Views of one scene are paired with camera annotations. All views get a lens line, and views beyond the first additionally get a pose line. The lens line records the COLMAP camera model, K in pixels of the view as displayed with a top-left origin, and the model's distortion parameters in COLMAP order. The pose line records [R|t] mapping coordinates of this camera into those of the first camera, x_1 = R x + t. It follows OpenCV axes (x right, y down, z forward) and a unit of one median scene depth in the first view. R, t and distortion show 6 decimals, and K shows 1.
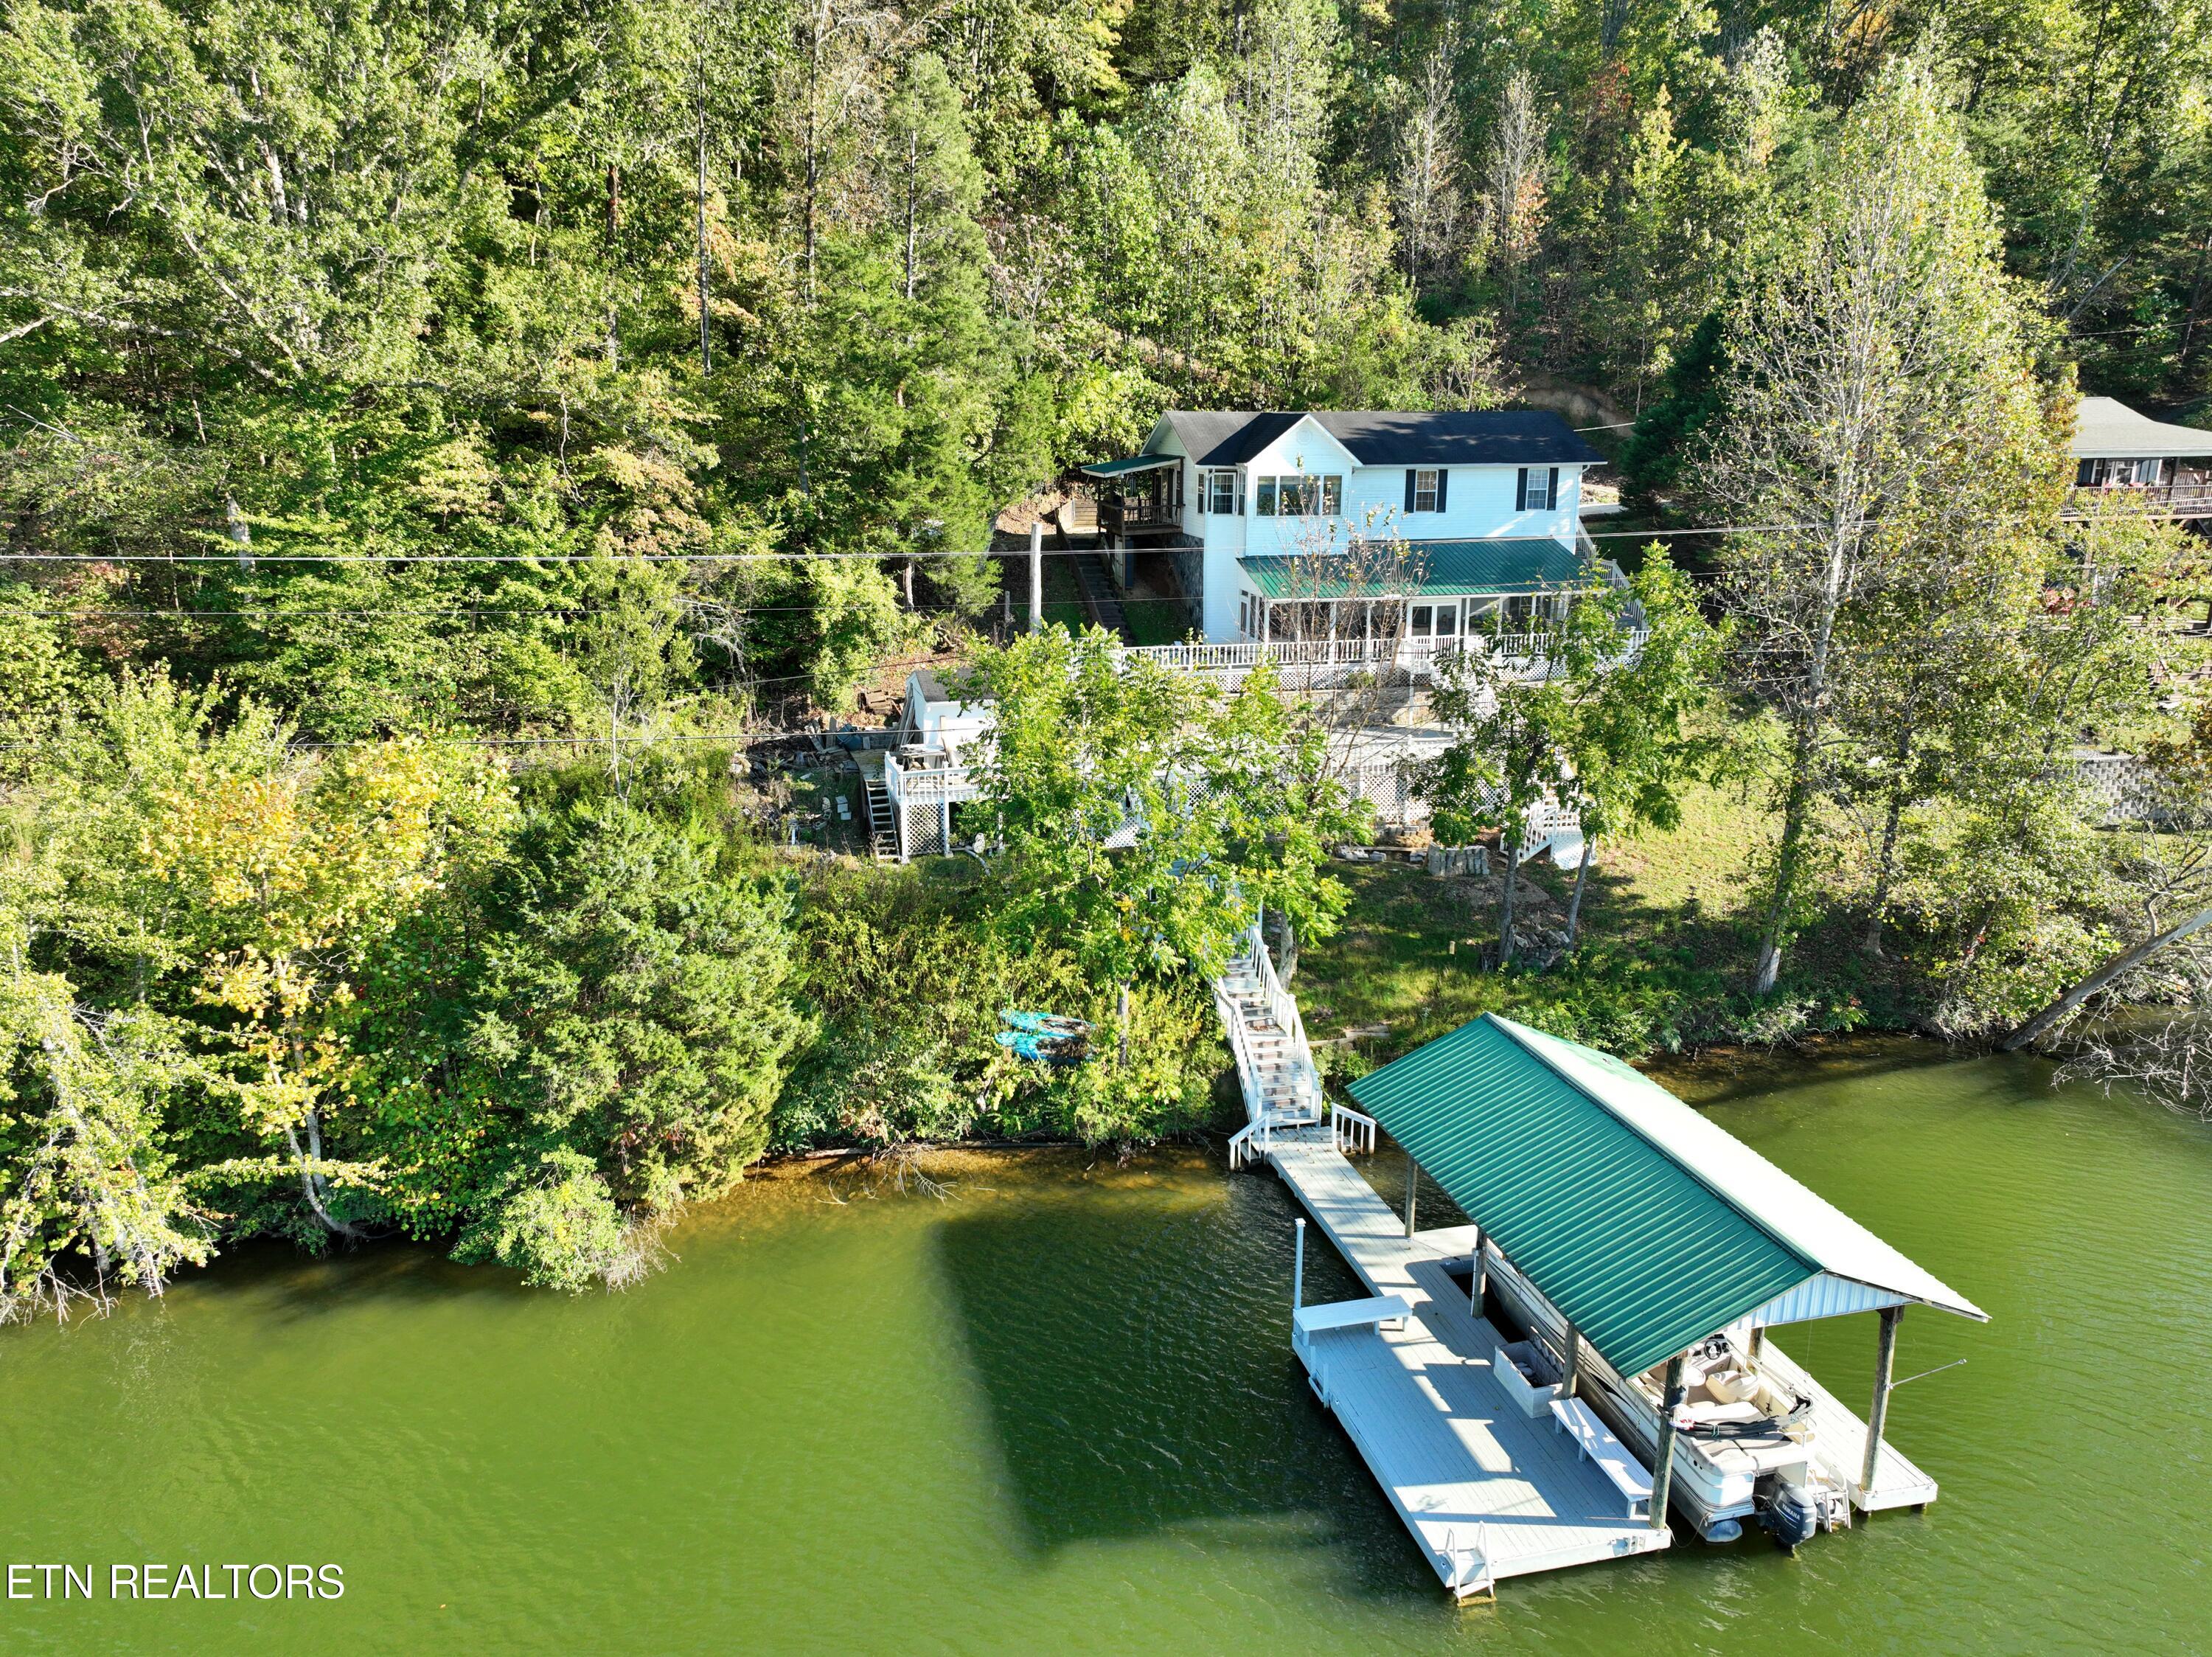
lens RADIAL K [[1558.3, 0, 1092.4], [0, 1558.3, 832.2], [0, 0, 1]] dist [0.000442, 0.020790]
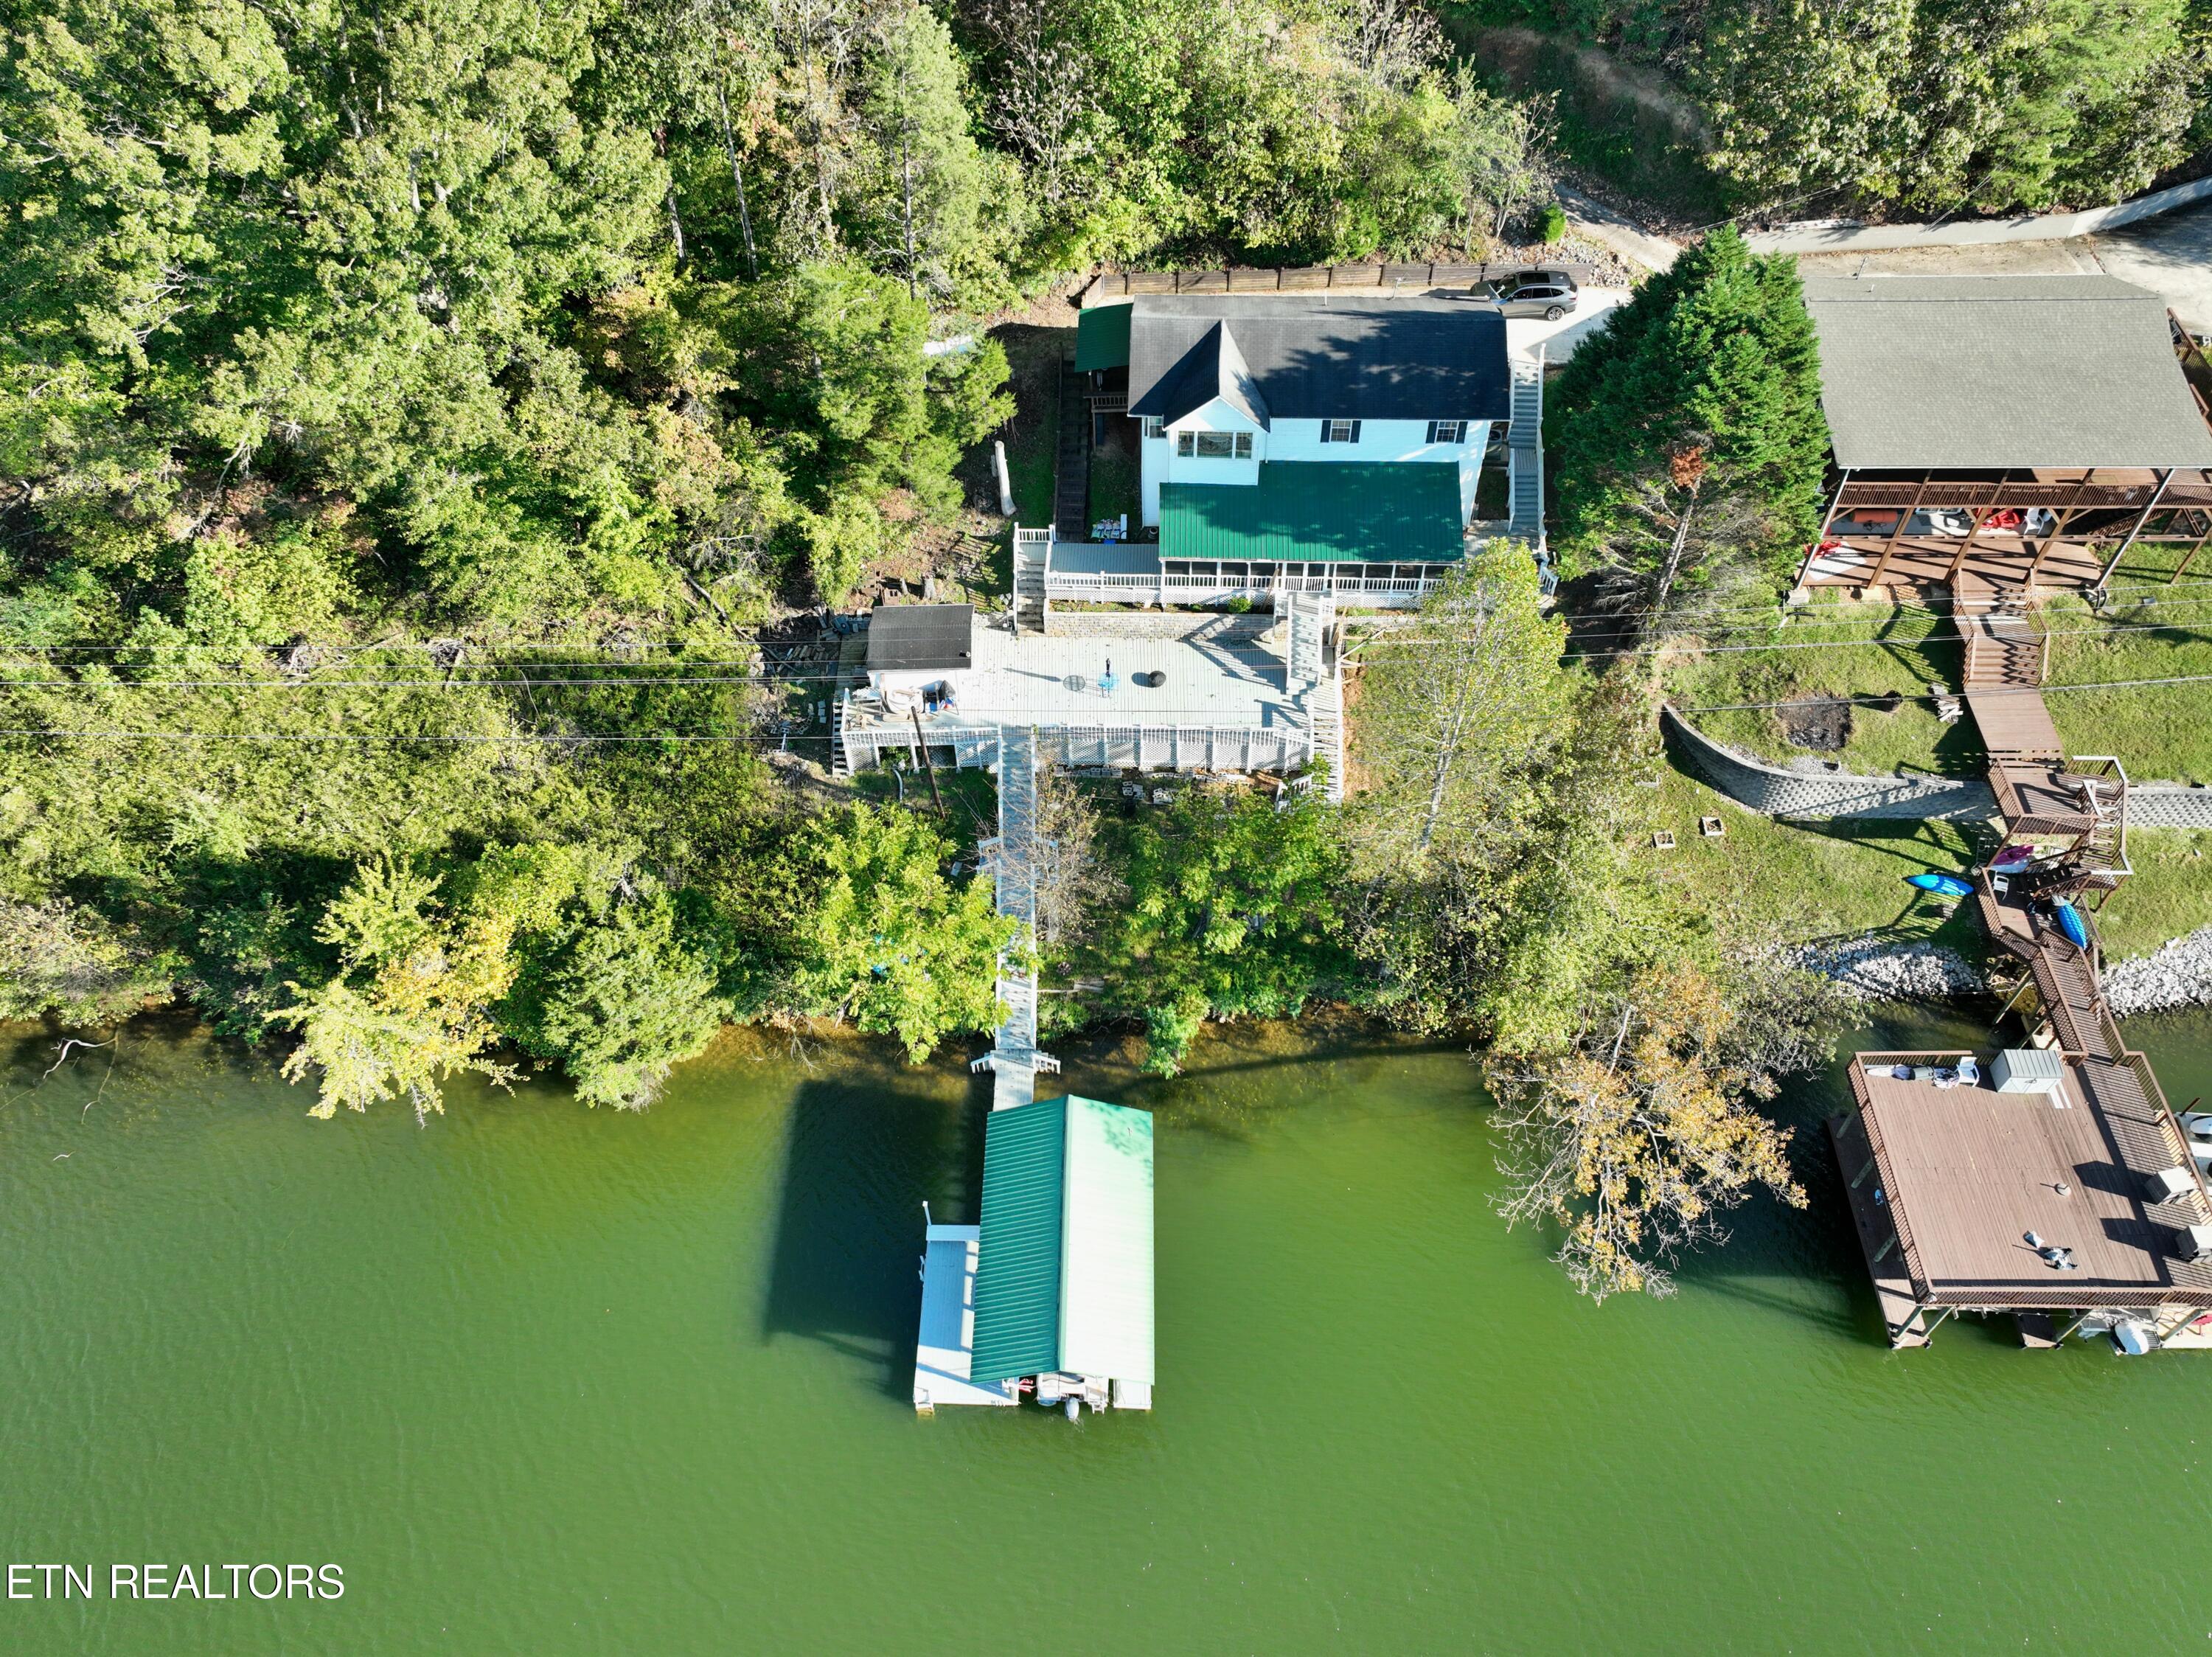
lens RADIAL K [[1630.0, 0, 1111.7], [0, 1630.0, 821.3], [0, 0, 1]] dist [0.004629, 0.011438]
pose [[0.965565, 0.190994, -0.176649, 0.502934], [-0.047656, 0.797360, 0.601620, -1.110259], [0.255759, -0.572485, 0.779005, -0.236616]]
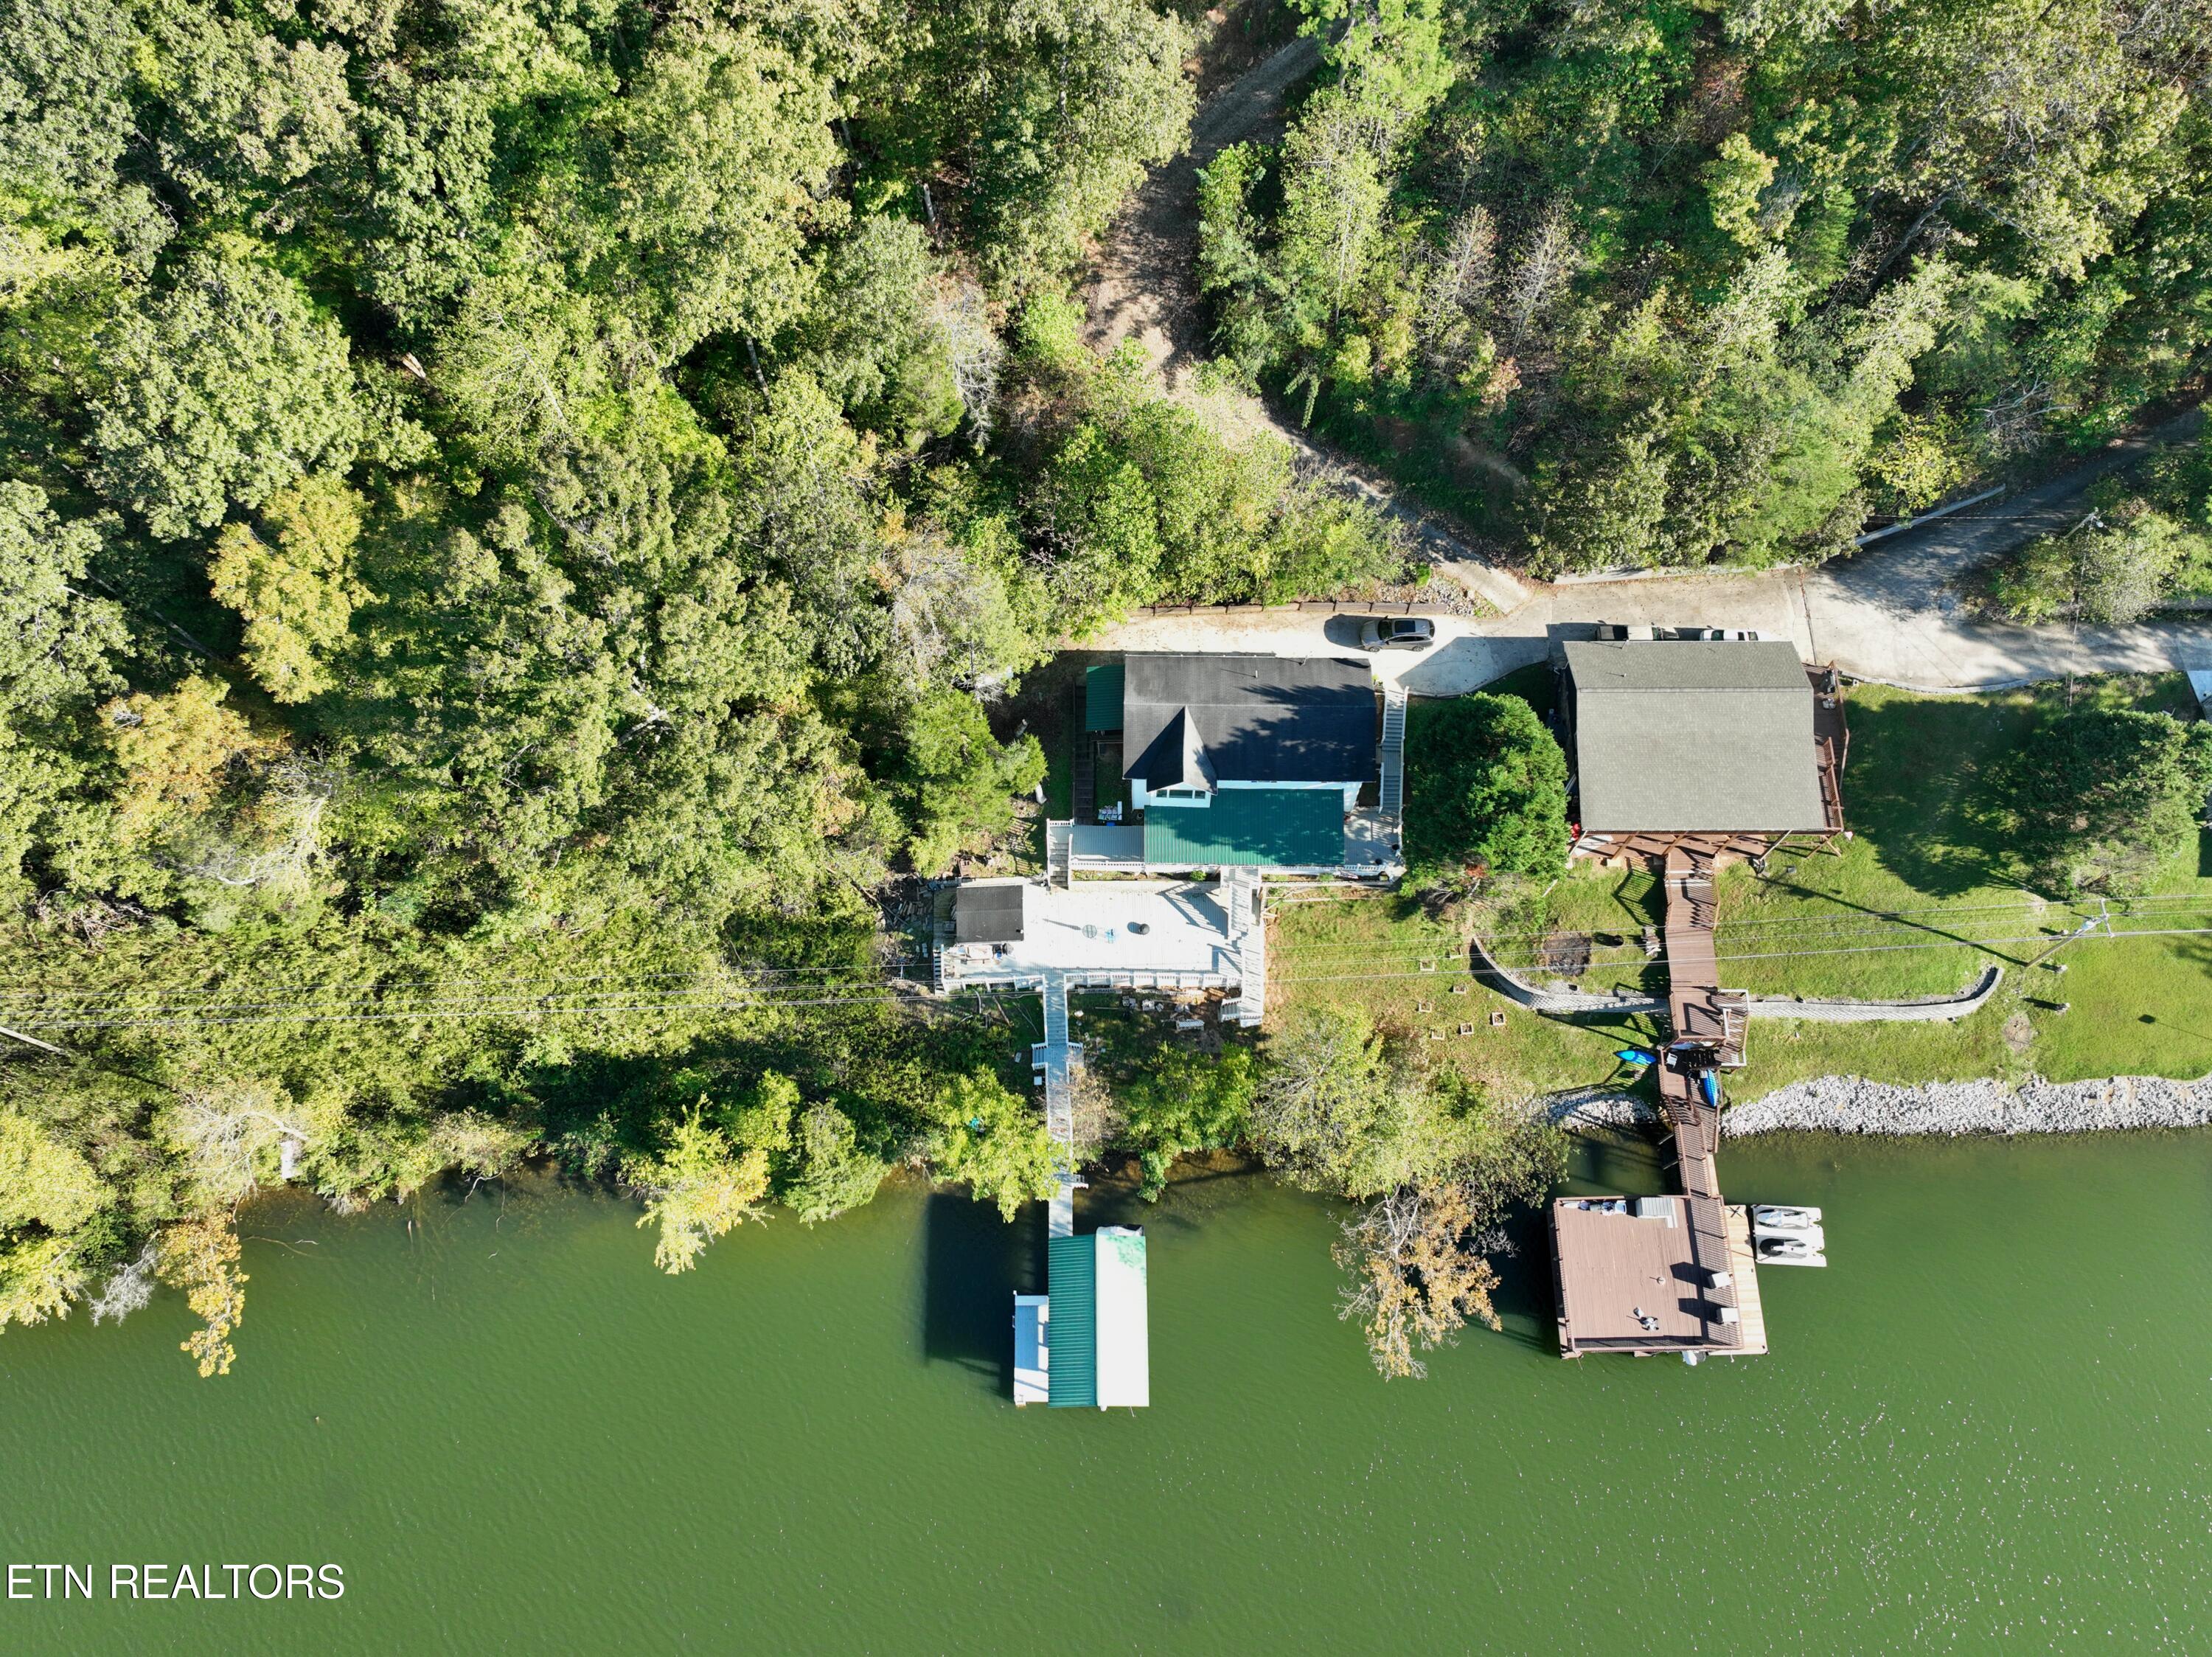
lens RADIAL K [[1663.1, 0, 1106.0], [0, 1663.1, 828.5], [0, 0, 1]] dist [0.005989, 0.004073]
pose [[0.971378, 0.213668, -0.103779, 0.387699], [-0.045358, 0.595702, 0.801924, -2.620845], [0.233167, -0.774264, 0.588344, -0.270824]]
